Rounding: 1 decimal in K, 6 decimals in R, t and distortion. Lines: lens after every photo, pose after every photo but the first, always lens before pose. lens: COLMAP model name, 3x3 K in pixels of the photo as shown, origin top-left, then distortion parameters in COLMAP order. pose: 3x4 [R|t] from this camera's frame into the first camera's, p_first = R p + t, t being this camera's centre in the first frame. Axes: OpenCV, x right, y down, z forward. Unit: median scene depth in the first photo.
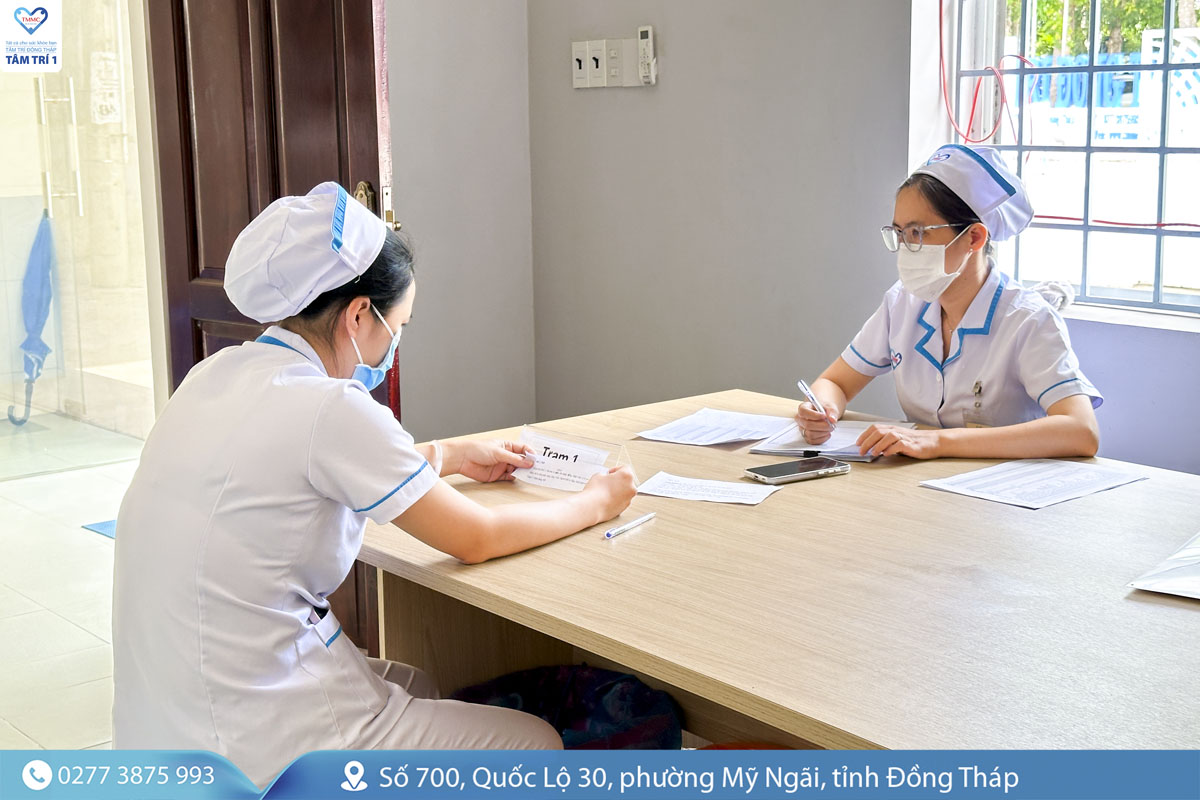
lens RADIAL K [[1644.7, 0, 600.1], [0, 1644.7, 399.7], [0, 0, 1]] dist [0.004360, 0.033045]
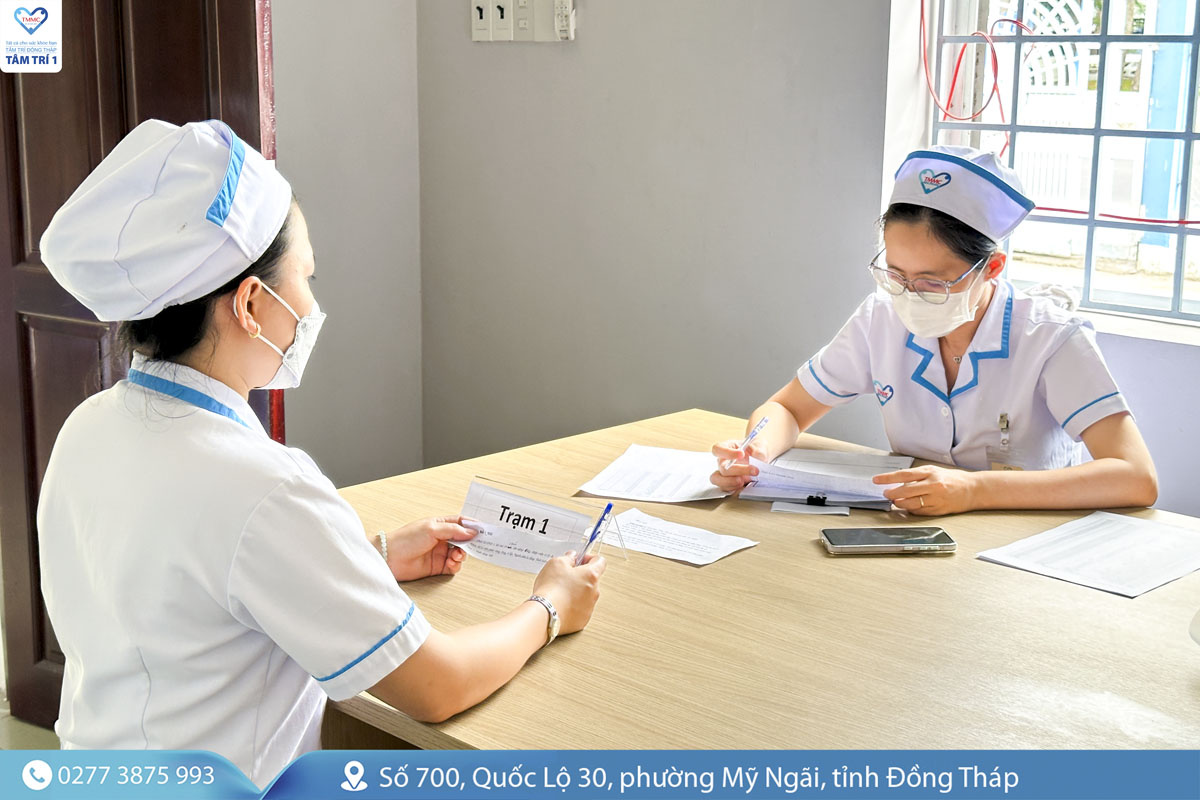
lens RADIAL K [[1673.0, 0, 645.2], [0, 1673.0, 398.2], [0, 0, 1]] dist [0.089675, -0.075050]
pose [[0.991605, 0.000624, 0.129302, -0.053312], [-0.004007, 0.999656, 0.025903, -0.033912], [-0.129241, -0.026204, 0.991267, 0.146714]]
